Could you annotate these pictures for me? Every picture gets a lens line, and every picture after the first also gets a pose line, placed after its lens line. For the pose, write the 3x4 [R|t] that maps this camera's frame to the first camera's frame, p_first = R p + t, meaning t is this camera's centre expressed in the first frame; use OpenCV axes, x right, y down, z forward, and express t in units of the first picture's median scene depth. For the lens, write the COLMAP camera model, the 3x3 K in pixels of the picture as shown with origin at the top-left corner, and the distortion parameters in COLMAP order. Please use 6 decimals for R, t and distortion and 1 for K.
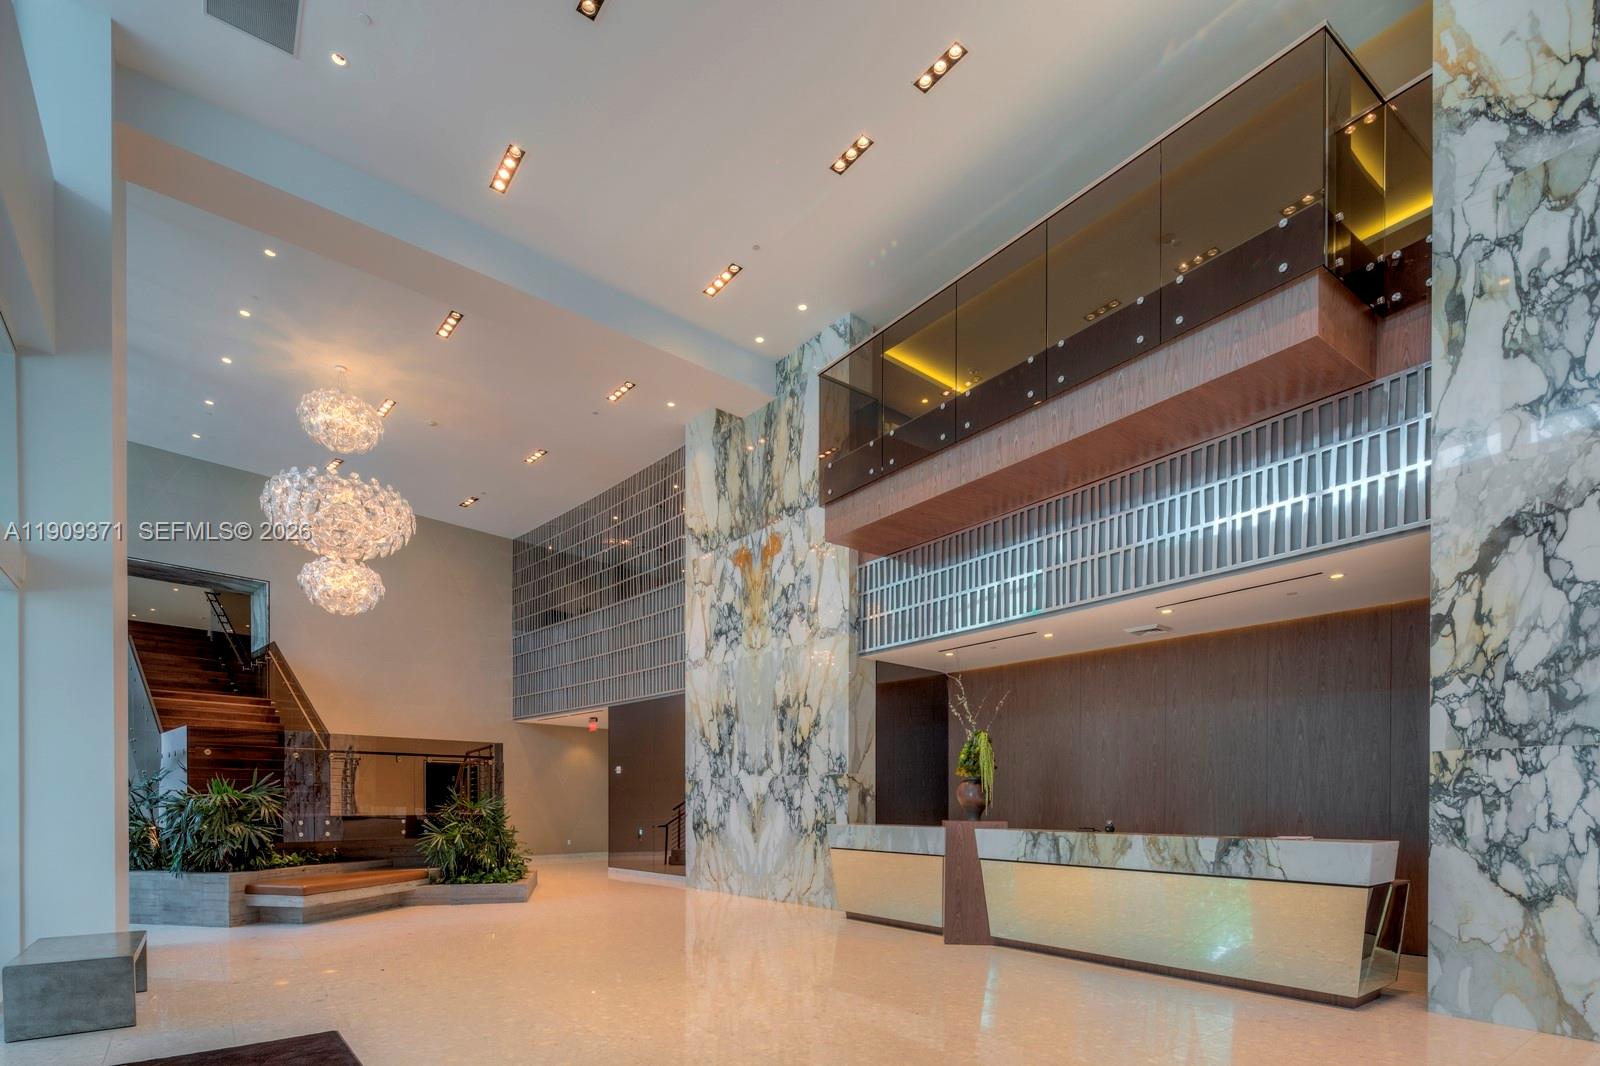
lens RADIAL K [[815.7, 0, 797.6], [0, 815.7, 579.9], [0, 0, 1]] dist [0.000847, 0.000086]
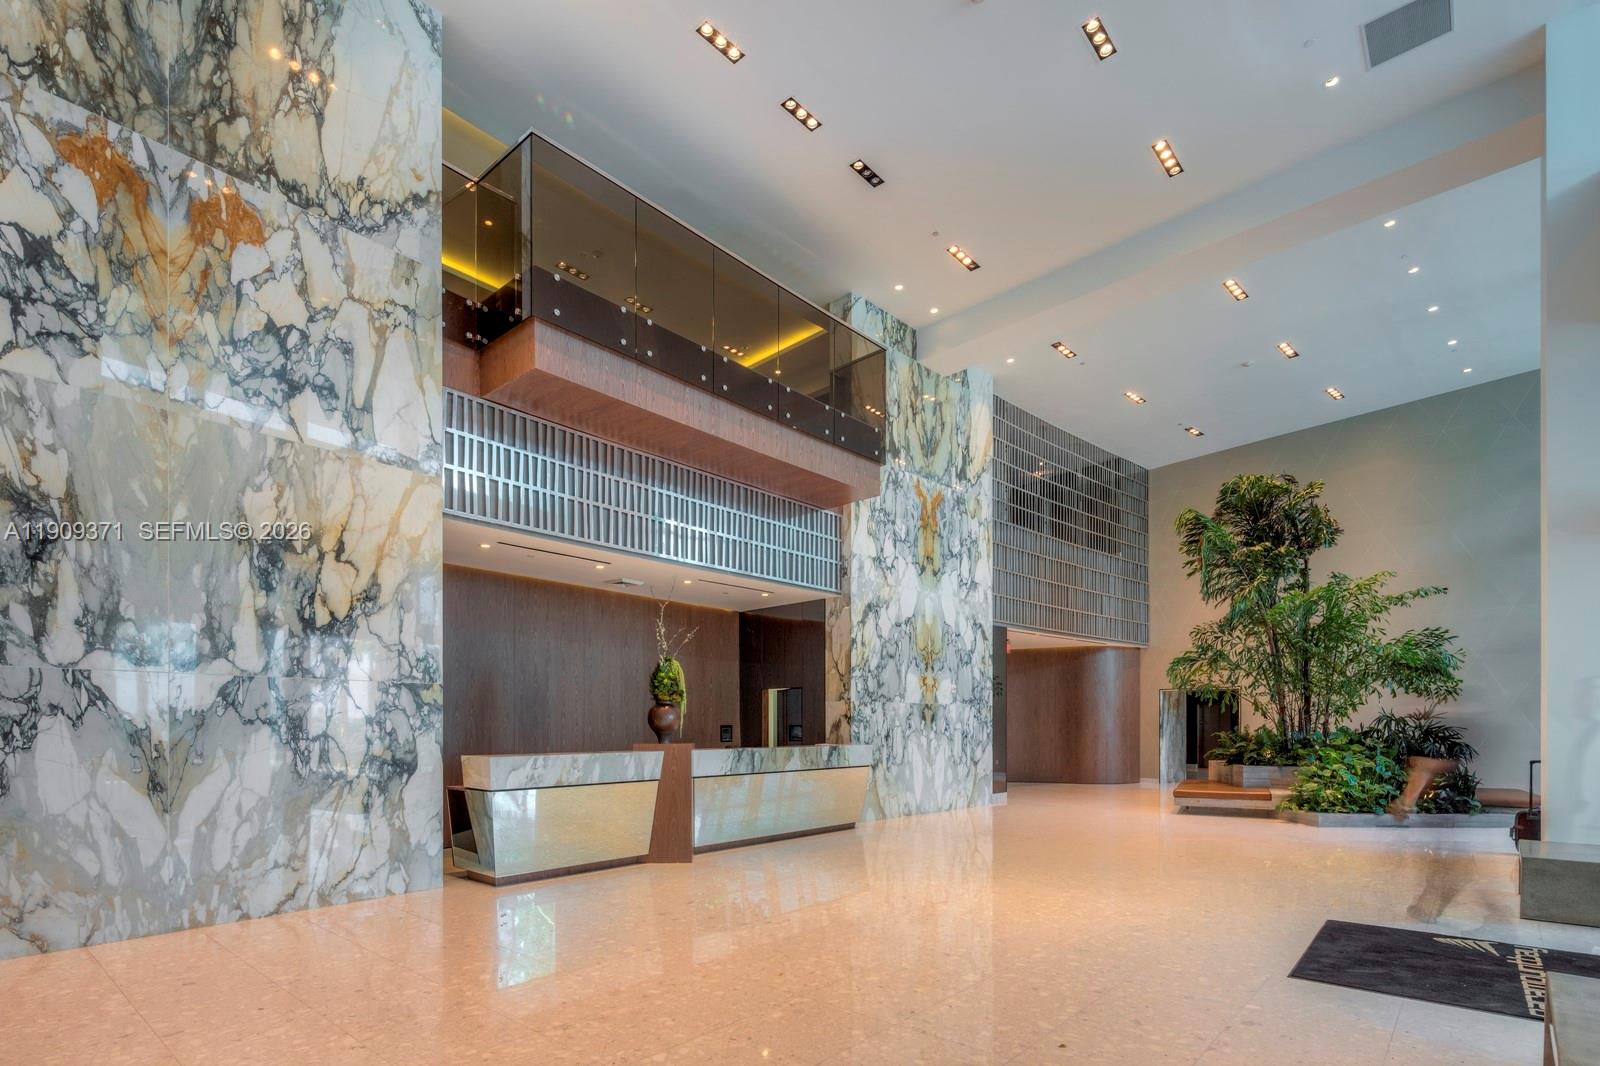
lens RADIAL K [[766.9, 0, 800.0], [0, 766.9, 533.0], [0, 0, 1]] dist [-0.001373, -0.000650]
pose [[-0.238196, 0.237771, 0.941662, -0.631036], [-0.252135, 0.921188, -0.296380, 0.232271], [-0.937918, -0.308022, -0.159473, 0.848641]]
